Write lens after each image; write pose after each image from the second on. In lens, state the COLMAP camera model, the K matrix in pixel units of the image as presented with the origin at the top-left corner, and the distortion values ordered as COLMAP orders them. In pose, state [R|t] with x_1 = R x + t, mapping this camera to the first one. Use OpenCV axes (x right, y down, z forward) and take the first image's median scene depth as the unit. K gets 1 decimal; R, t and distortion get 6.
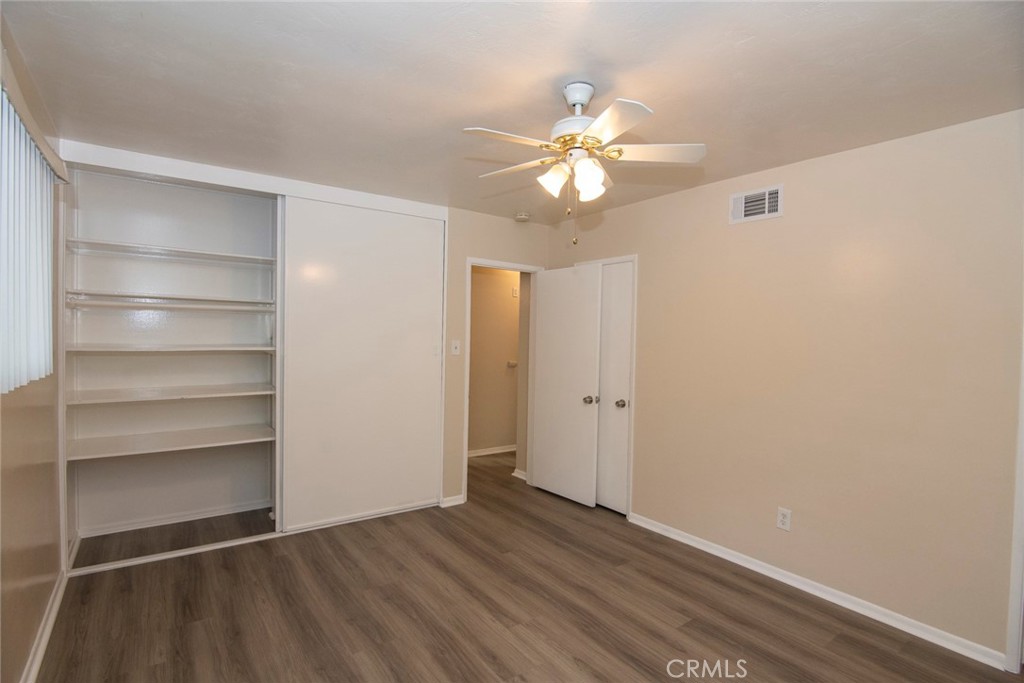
lens RADIAL K [[505.6, 0, 512.0], [0, 505.6, 341.5], [0, 0, 1]] dist [-0.016975, -0.000052]
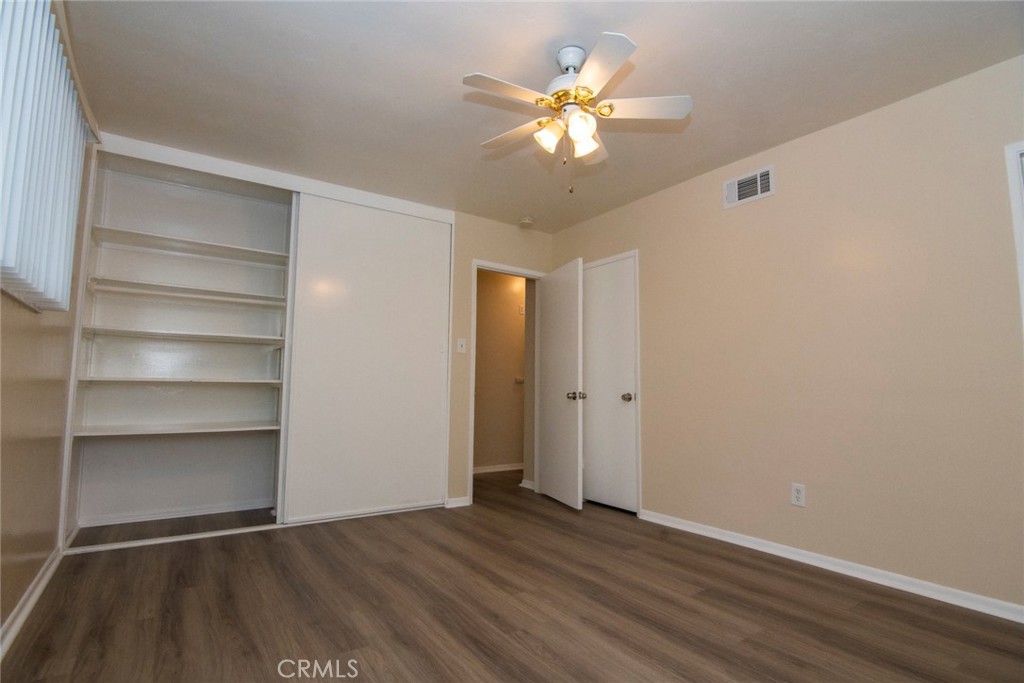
lens RADIAL K [[503.8, 0, 512.7], [0, 503.8, 338.4], [0, 0, 1]] dist [-0.016567, -0.000474]
pose [[0.999755, -0.010958, -0.019240, 0.014175], [0.008611, 0.992968, -0.118072, 0.157641], [0.020399, 0.117877, 0.992819, -0.001502]]
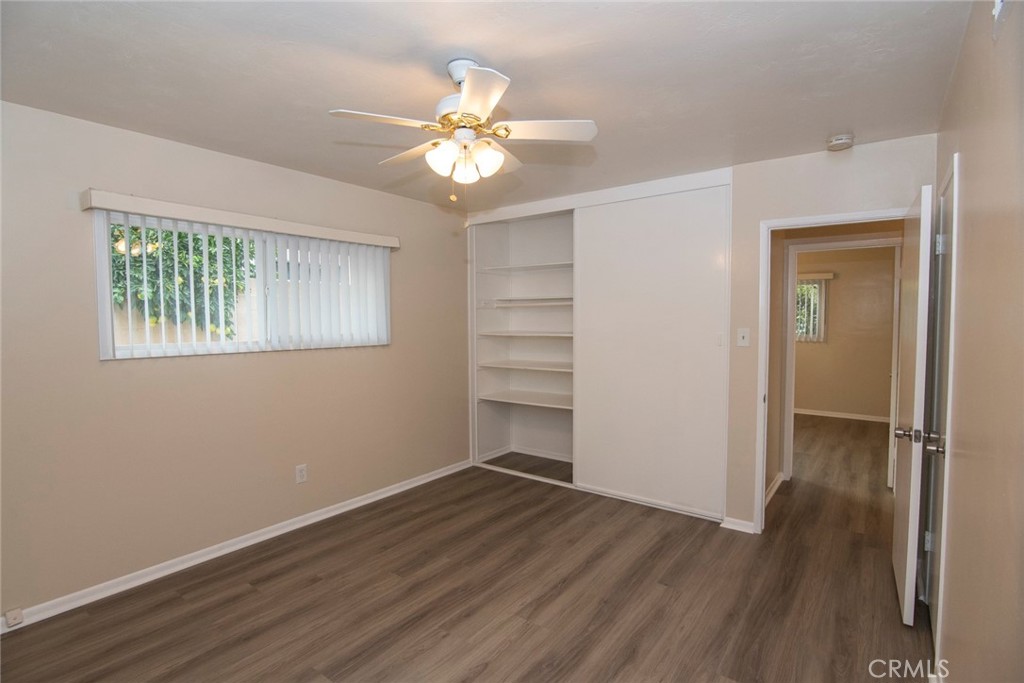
lens RADIAL K [[505.6, 0, 512.0], [0, 505.6, 341.5], [0, 0, 1]] dist [-0.016975, -0.000052]
pose [[0.295432, 0.022264, -0.955104, 0.737388], [-0.007636, 0.999752, 0.020943, 0.006256], [0.955333, 0.001106, 0.295529, 0.552710]]
